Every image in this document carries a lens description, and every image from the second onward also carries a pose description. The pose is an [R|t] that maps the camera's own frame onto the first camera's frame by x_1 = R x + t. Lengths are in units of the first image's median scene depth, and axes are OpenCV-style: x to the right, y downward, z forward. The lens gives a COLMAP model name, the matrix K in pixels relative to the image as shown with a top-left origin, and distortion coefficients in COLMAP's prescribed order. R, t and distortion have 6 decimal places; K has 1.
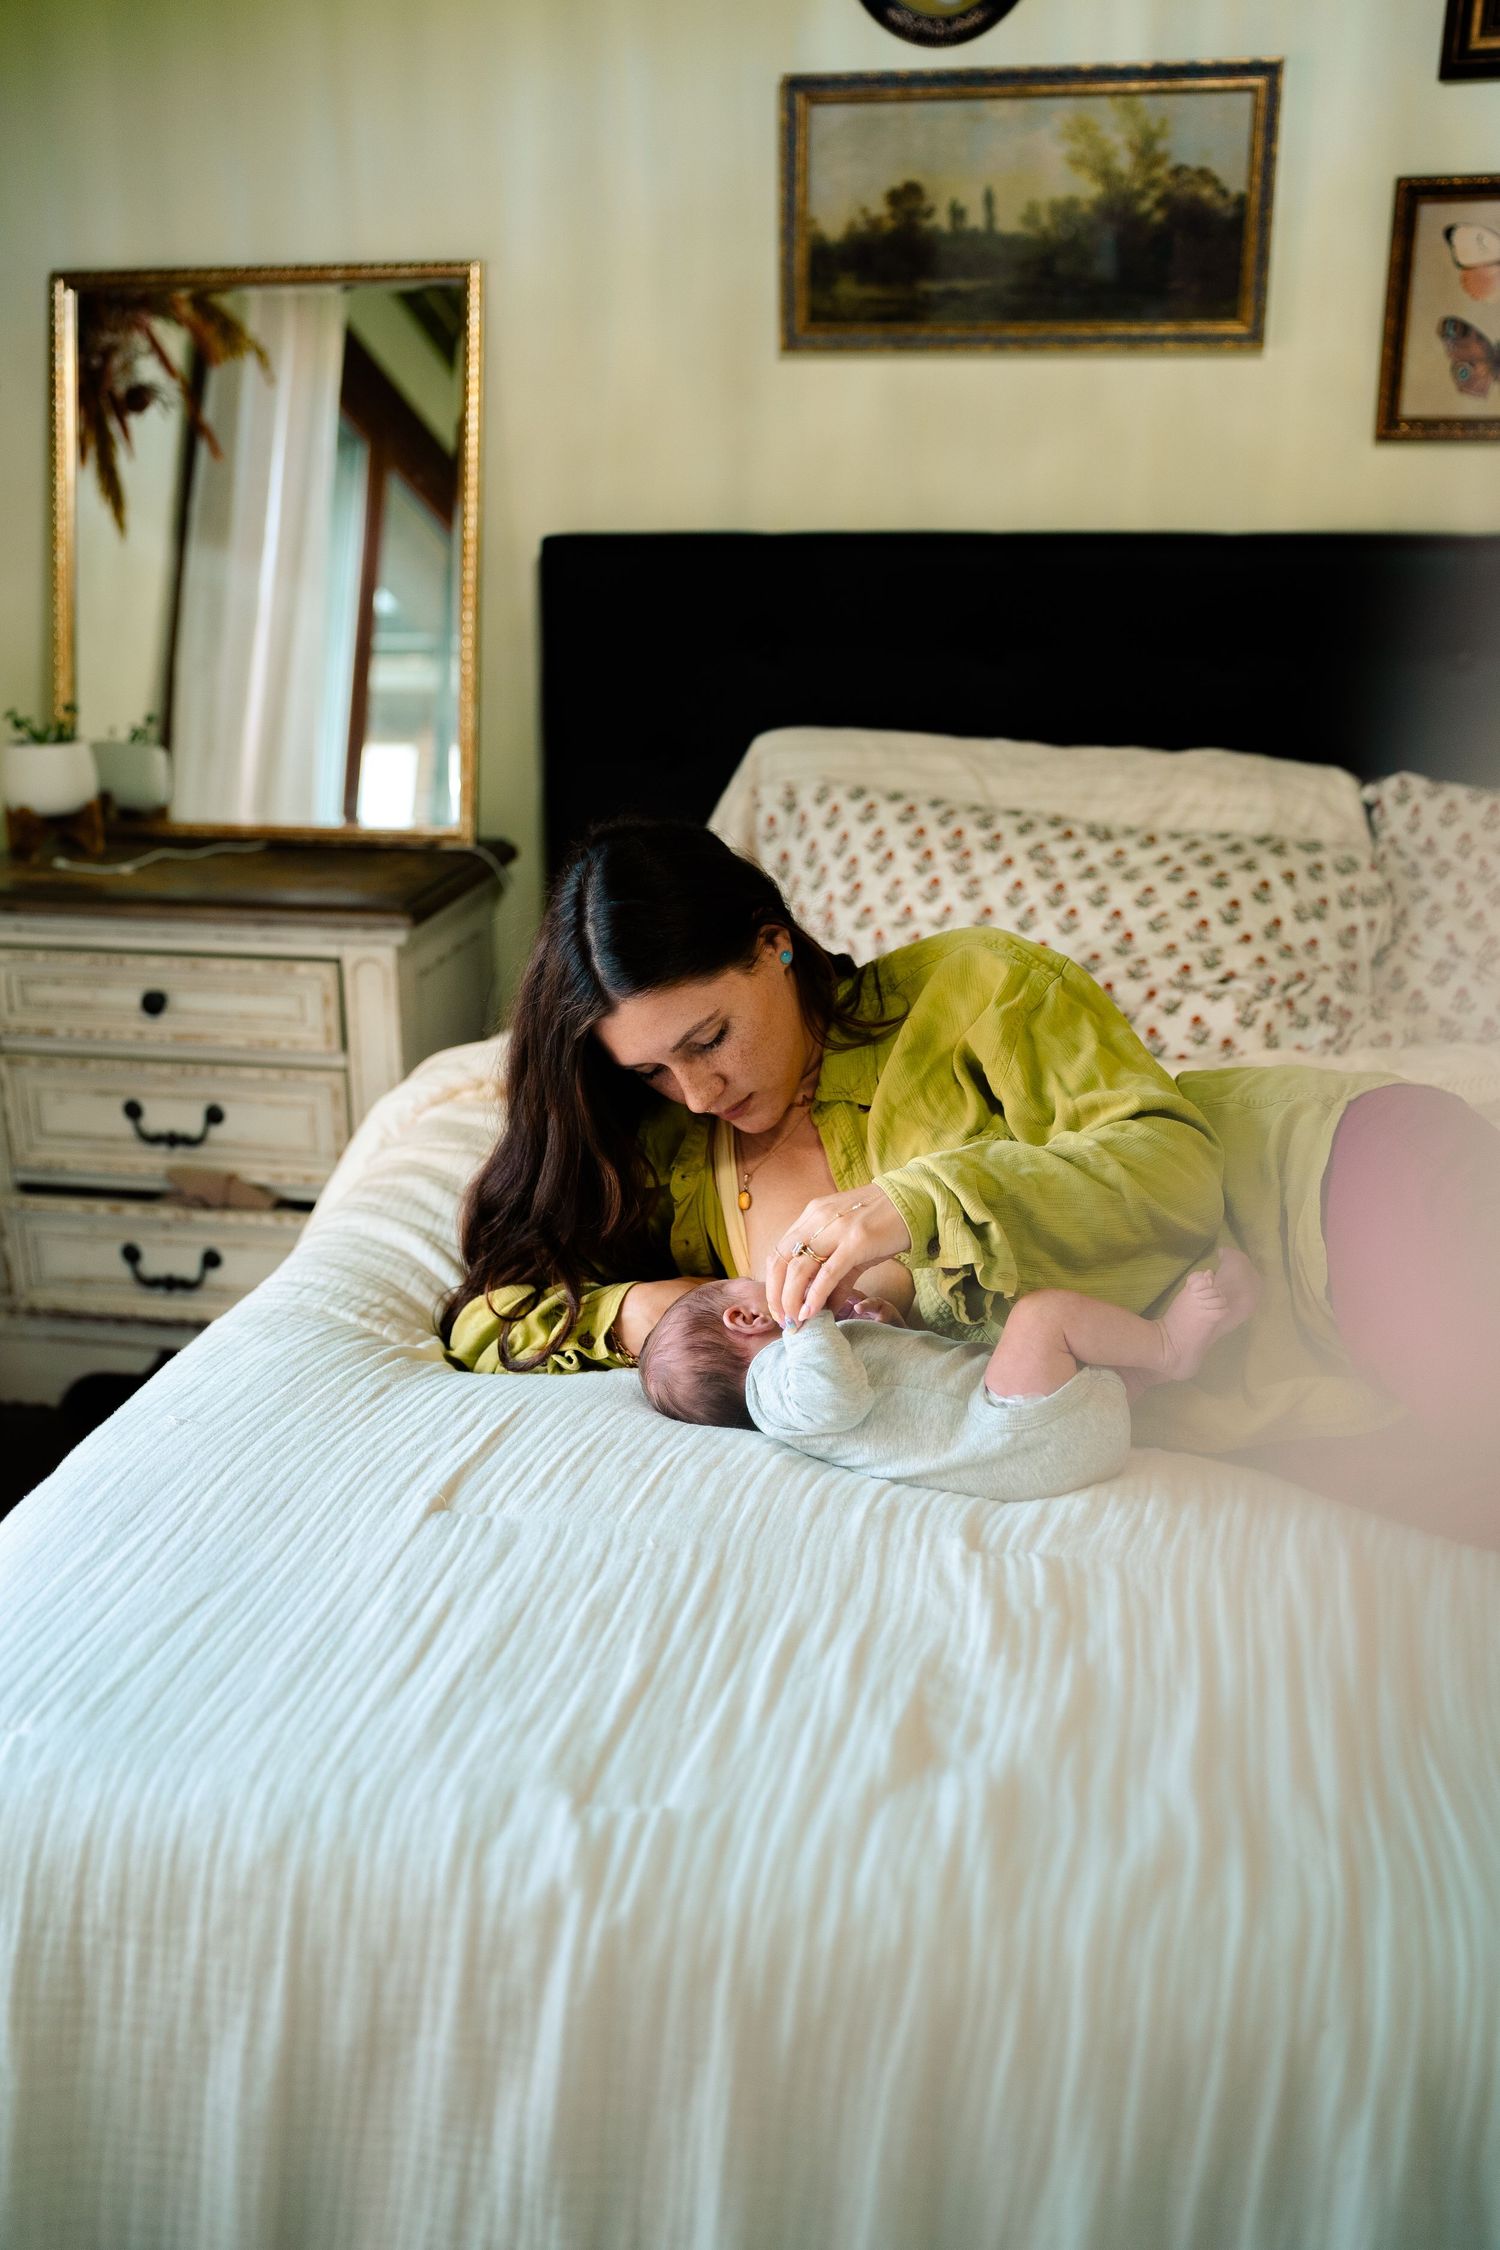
lens RADIAL K [[2243.6, 0, 727.8], [0, 2243.6, 1108.9], [0, 0, 1]] dist [-0.078732, 0.203697]
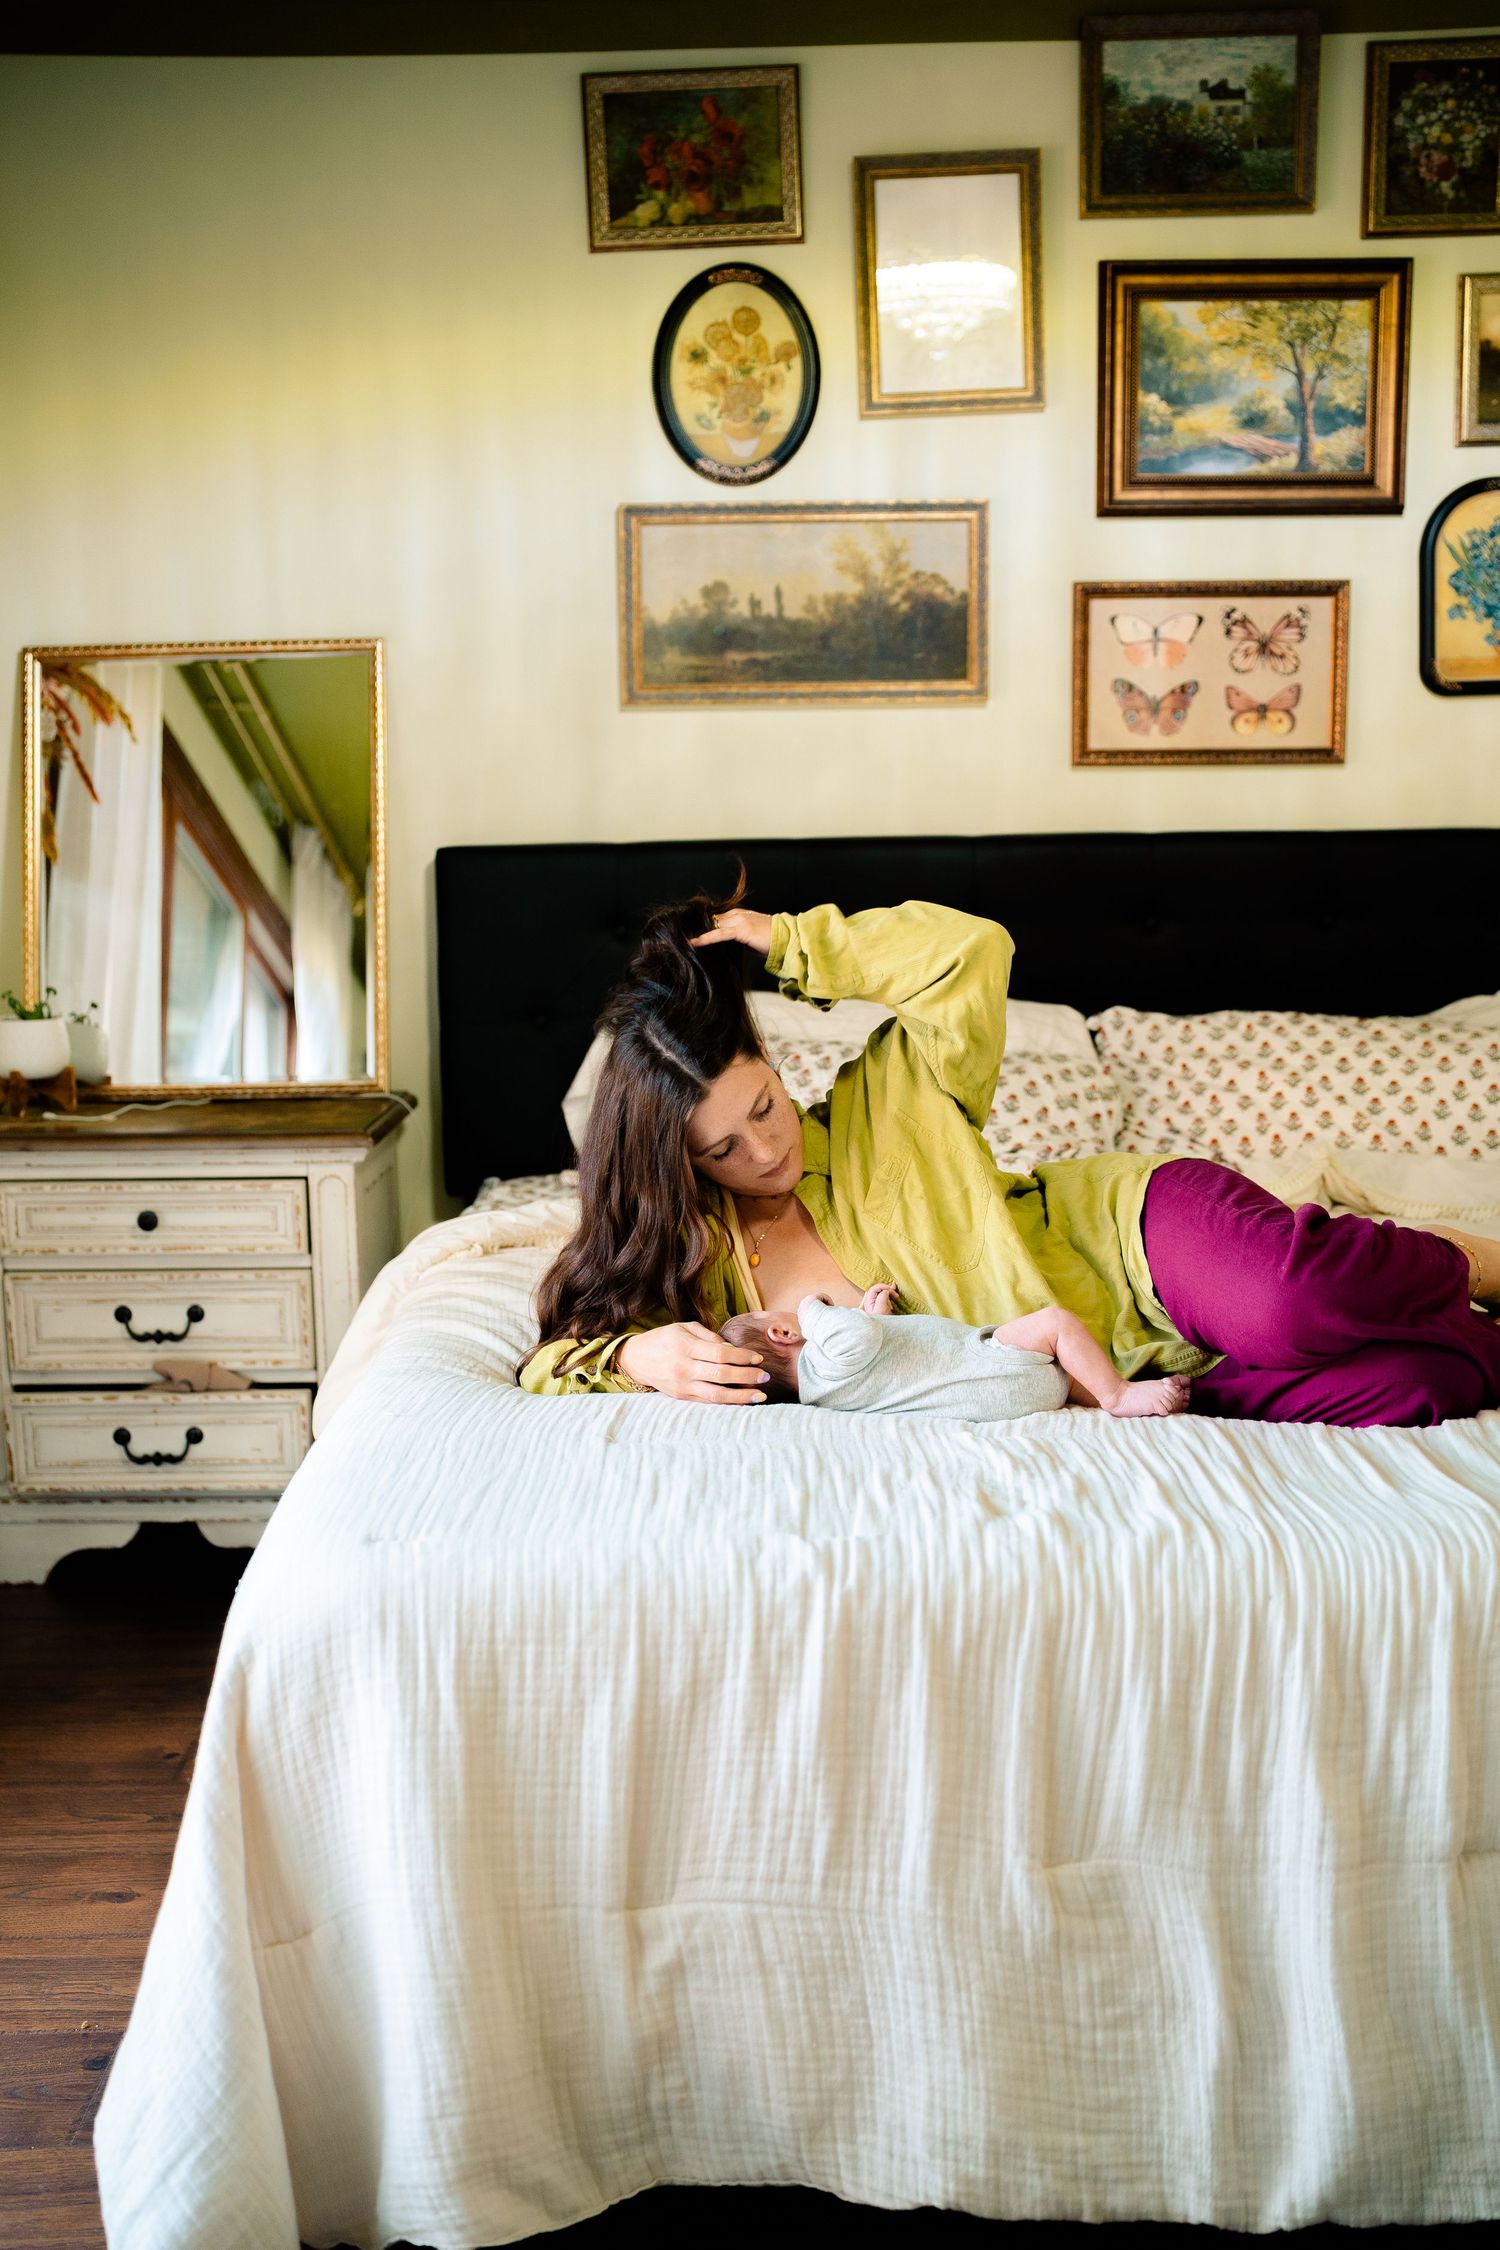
lens RADIAL K [[2243.6, 0, 727.8], [0, 2243.6, 1108.9], [0, 0, 1]] dist [-0.078732, 0.203697]
pose [[0.983939, -0.033846, 0.175267, -0.170679], [0.062208, 0.985324, -0.158957, 0.113891], [-0.167315, 0.167307, 0.971604, -0.261300]]
